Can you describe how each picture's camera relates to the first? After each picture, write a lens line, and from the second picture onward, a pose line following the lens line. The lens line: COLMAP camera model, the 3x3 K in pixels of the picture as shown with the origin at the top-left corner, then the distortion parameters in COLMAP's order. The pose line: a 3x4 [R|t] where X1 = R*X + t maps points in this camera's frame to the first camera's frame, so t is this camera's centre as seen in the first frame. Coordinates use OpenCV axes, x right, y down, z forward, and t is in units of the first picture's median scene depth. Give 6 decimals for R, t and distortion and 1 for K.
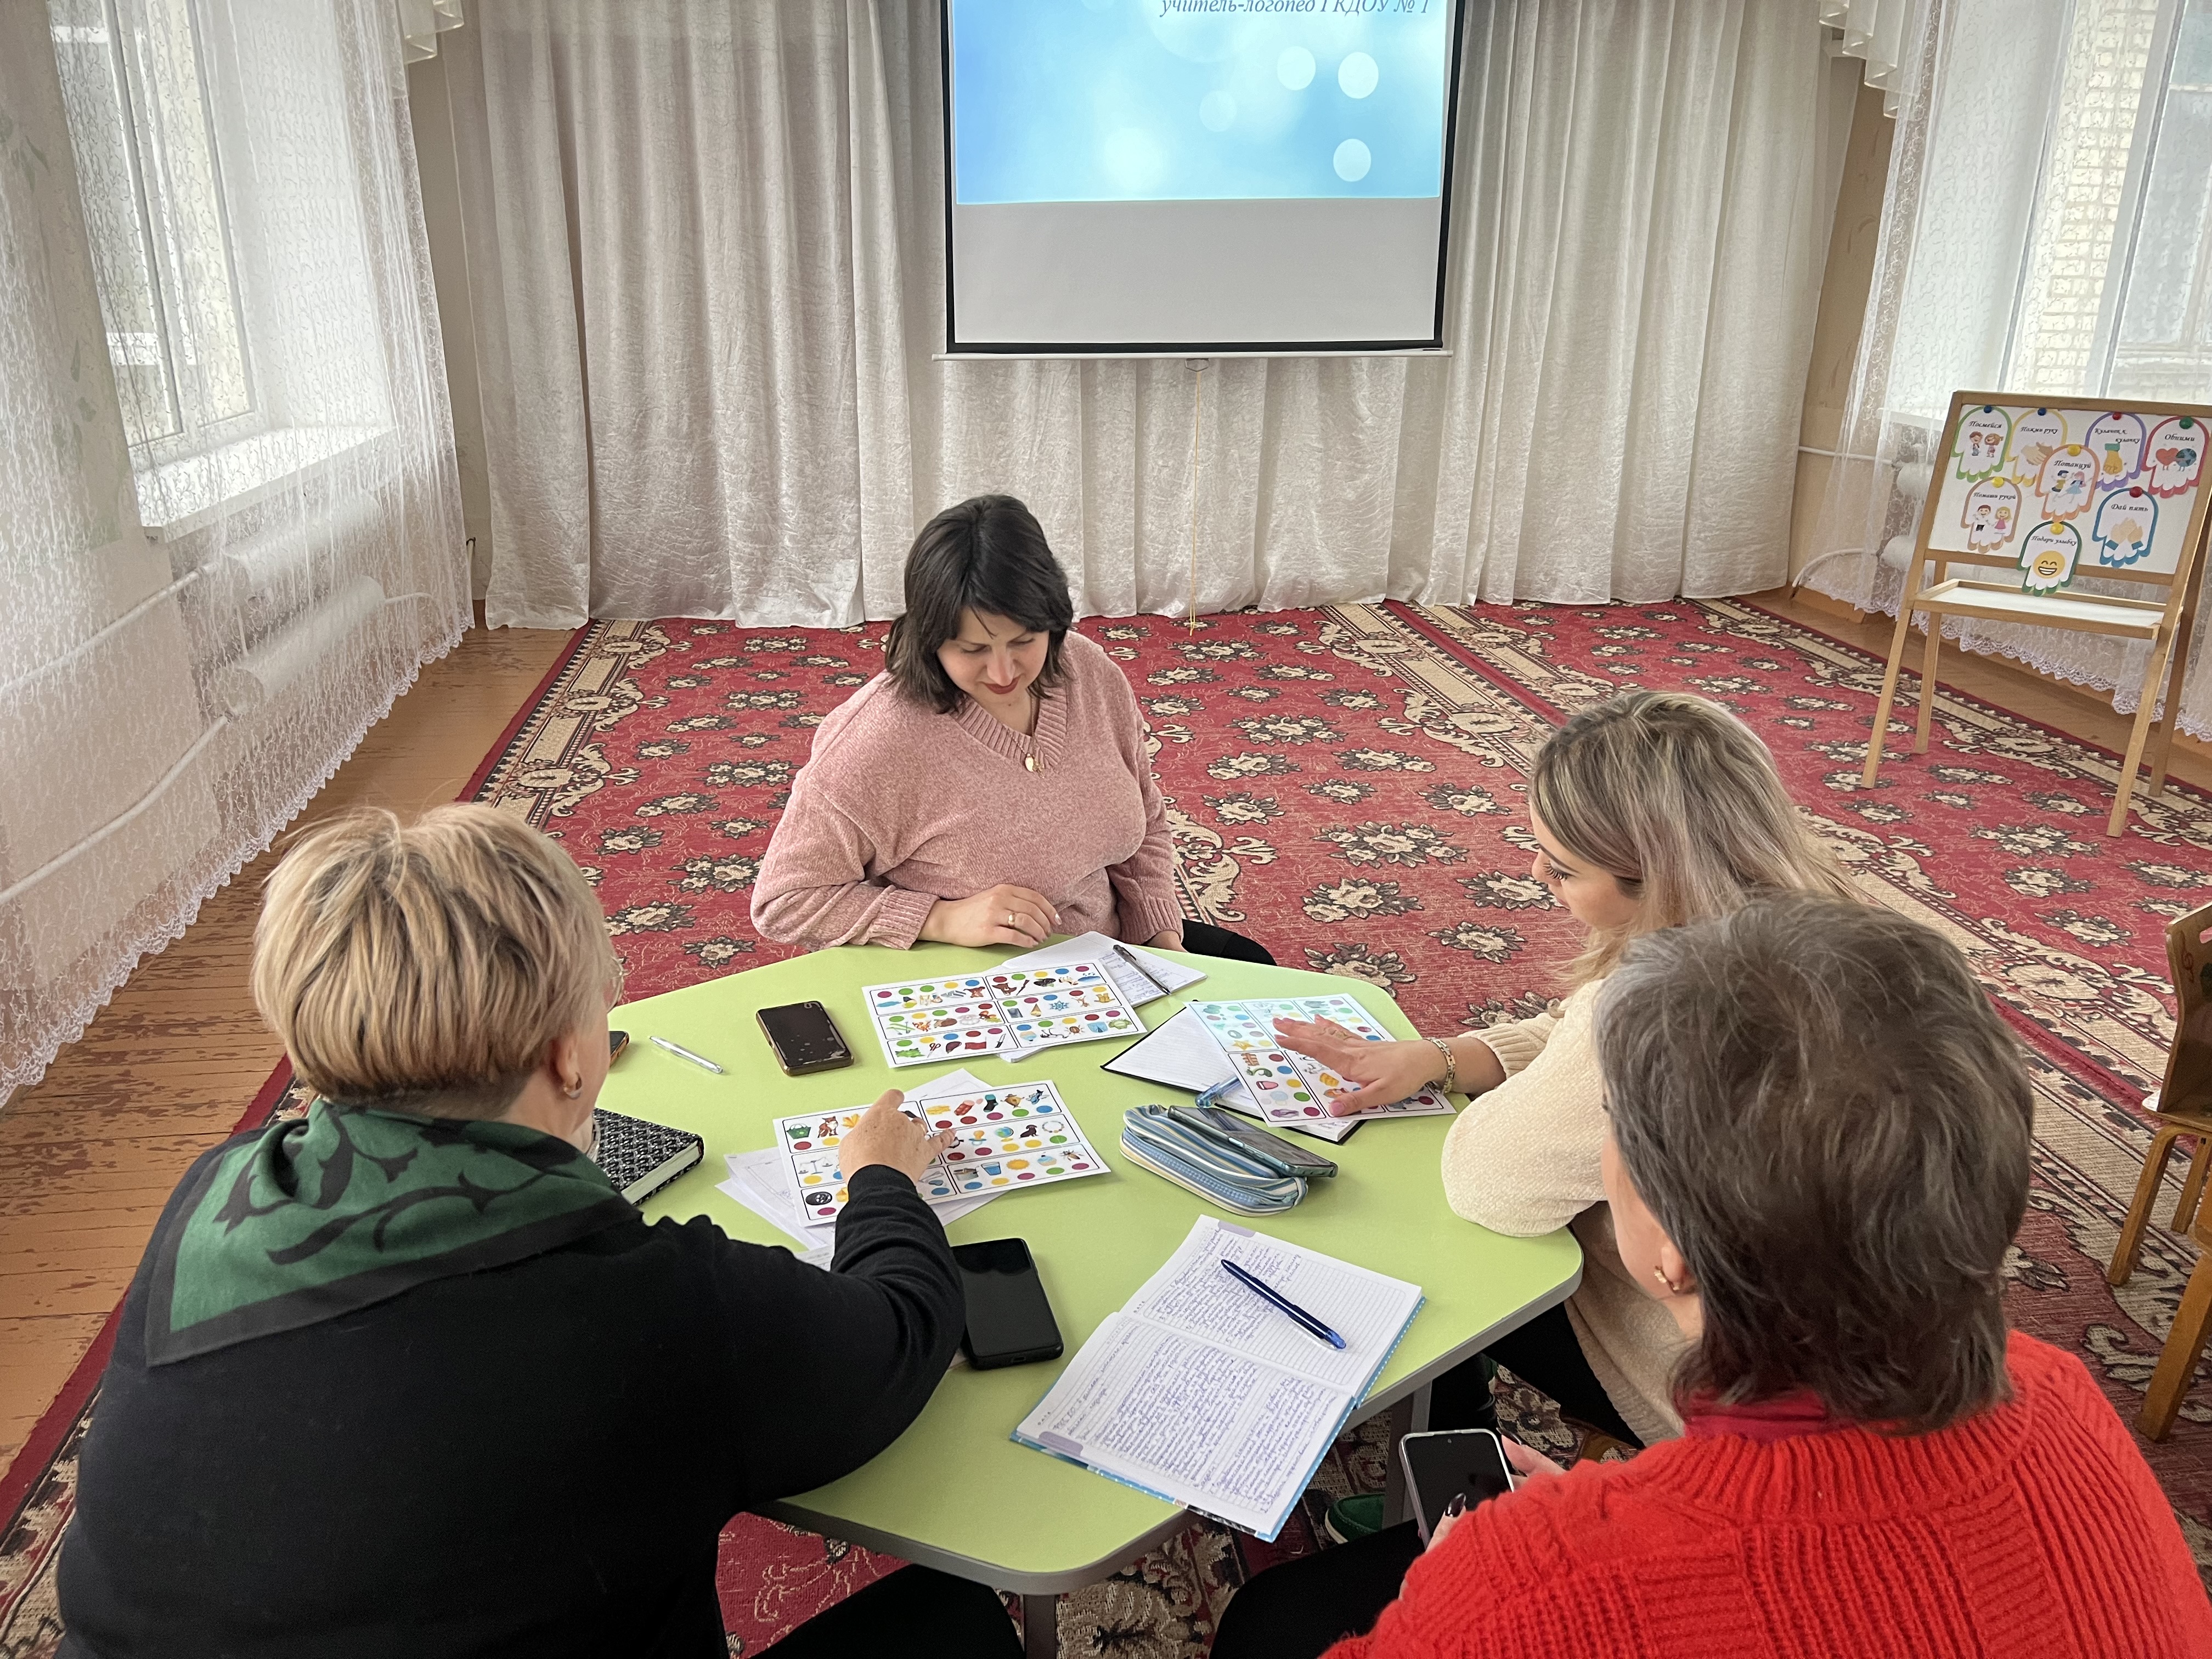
lens RADIAL K [[1642.7, 0, 1108.1], [0, 1642.7, 836.3], [0, 0, 1]] dist [0.060074, -0.066550]
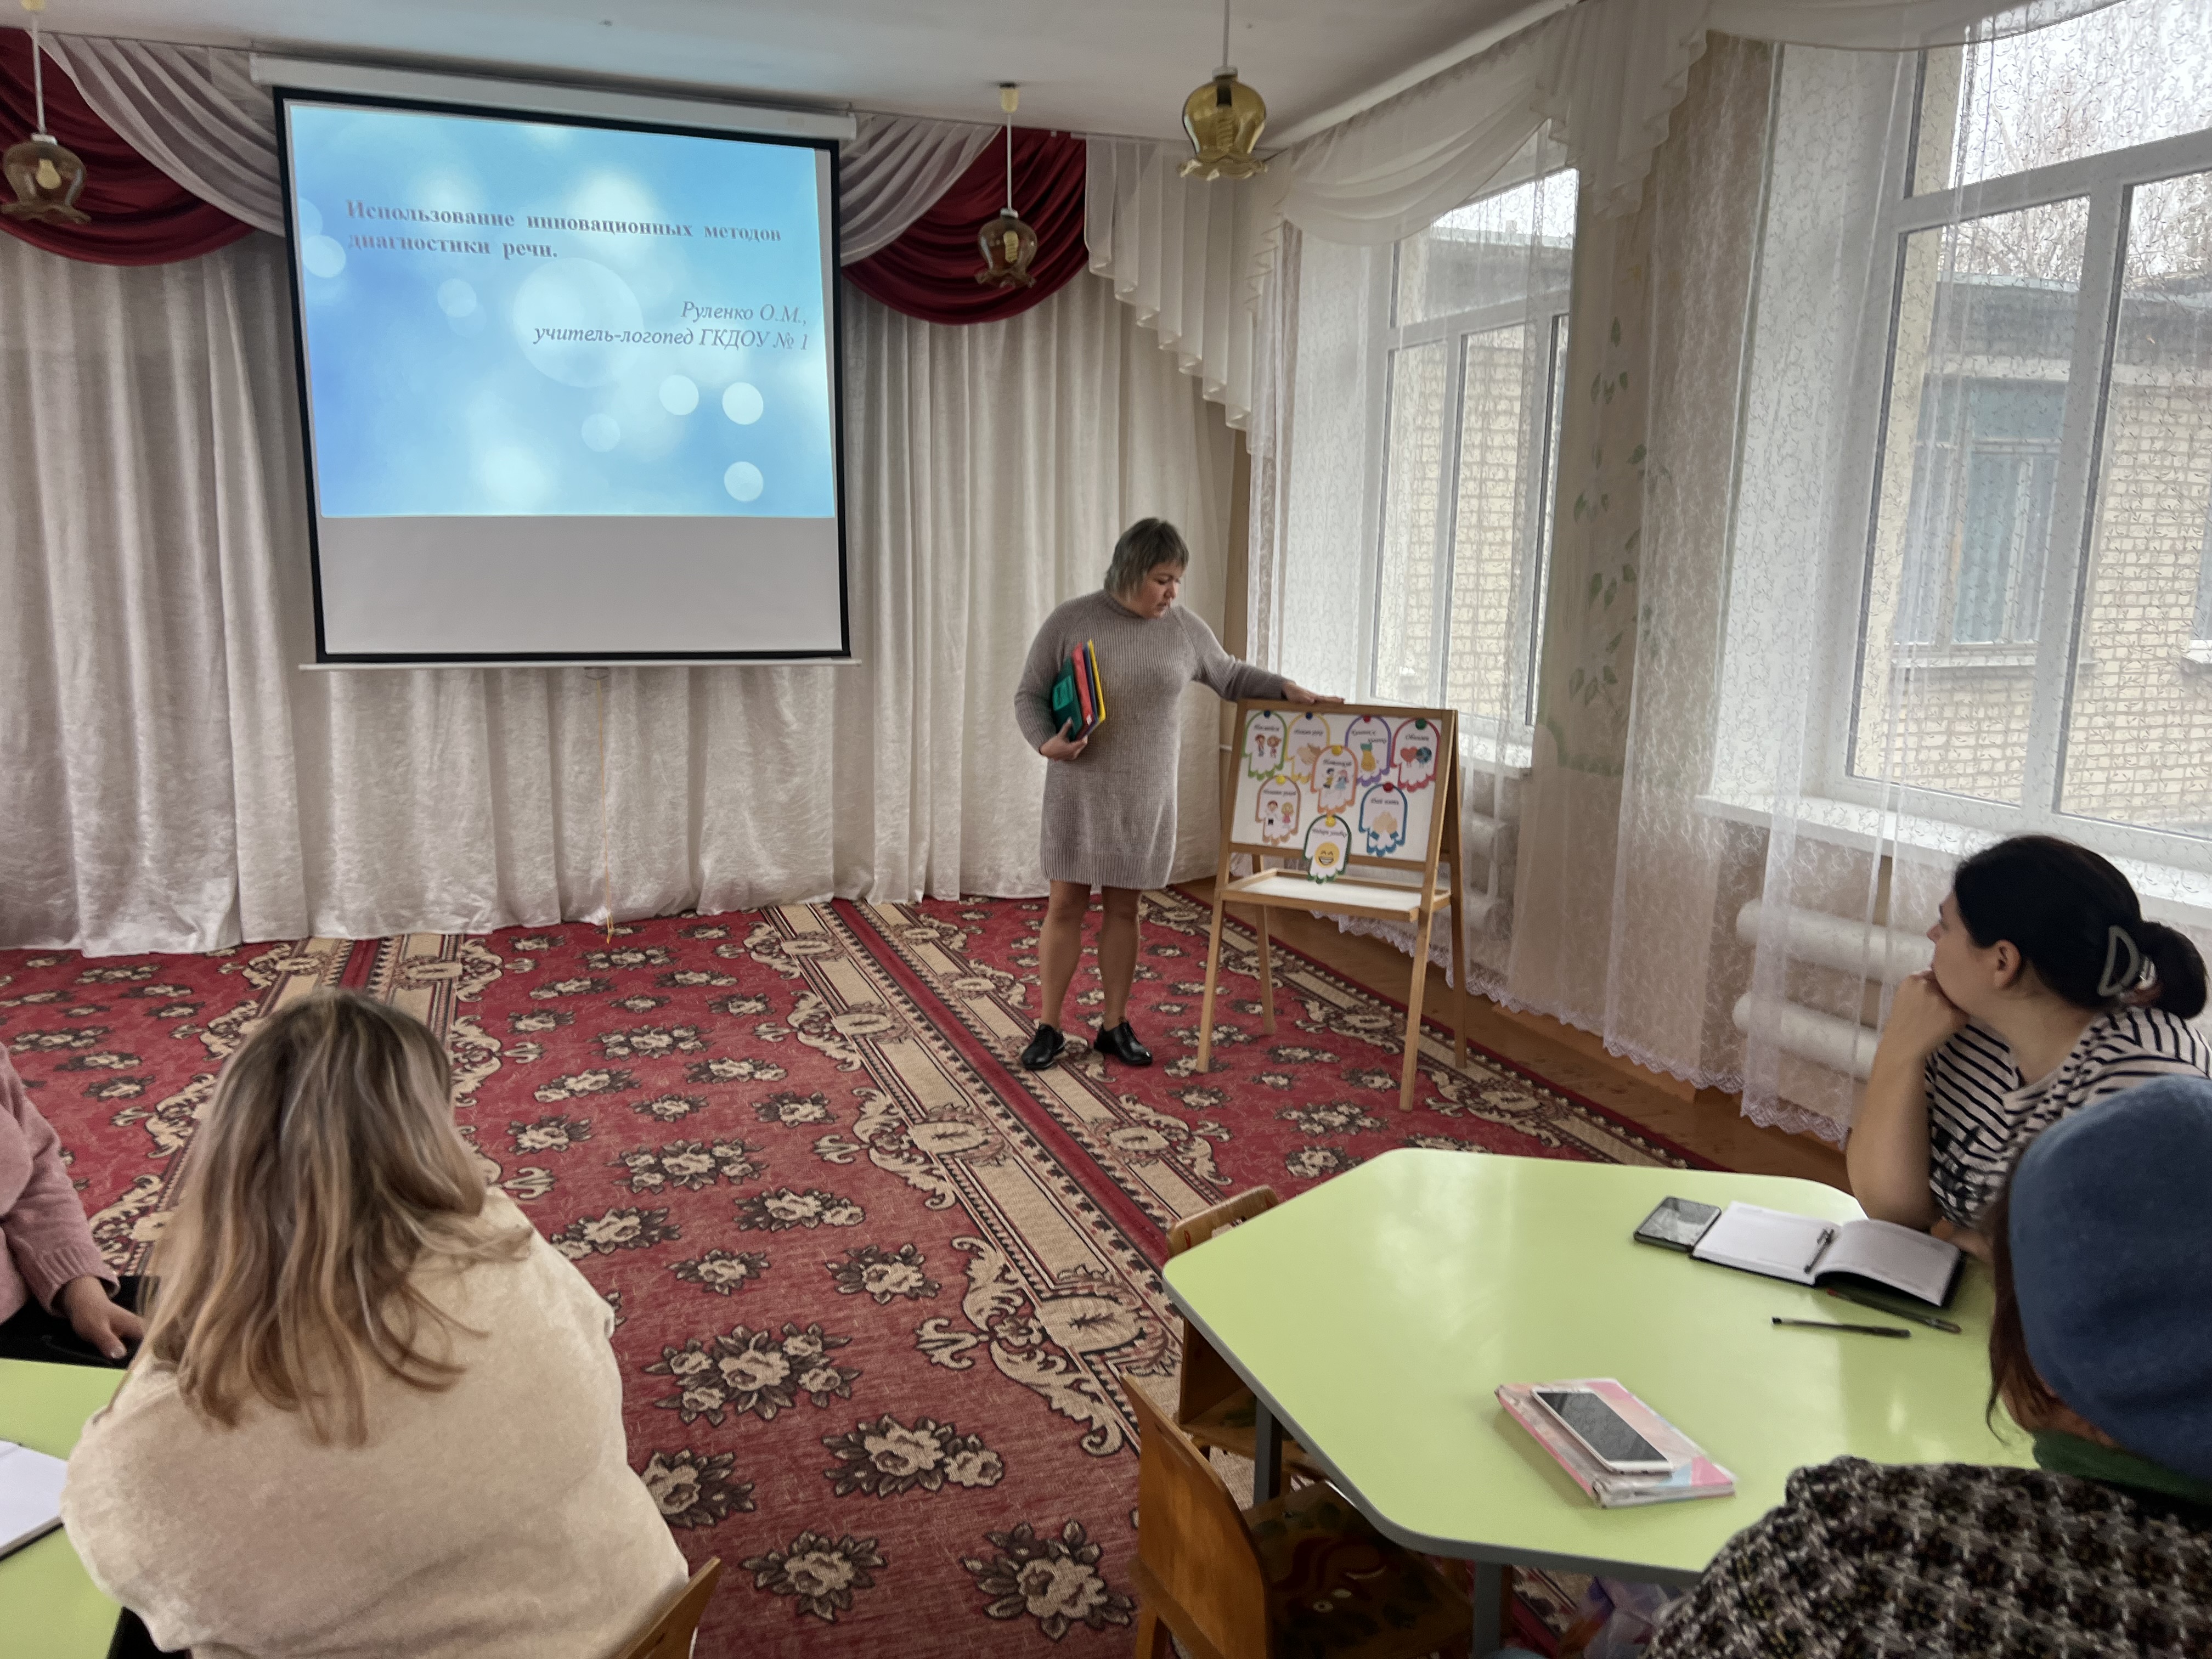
lens RADIAL K [[1642.7, 0, 1095.2], [0, 1642.7, 848.5], [0, 0, 1]] dist [0.060074, -0.066550]
pose [[0.981109, -0.029684, 0.191162, 0.157716], [0.061055, 0.985166, -0.160378, -0.005457], [-0.183566, 0.169019, 0.968368, 0.005221]]
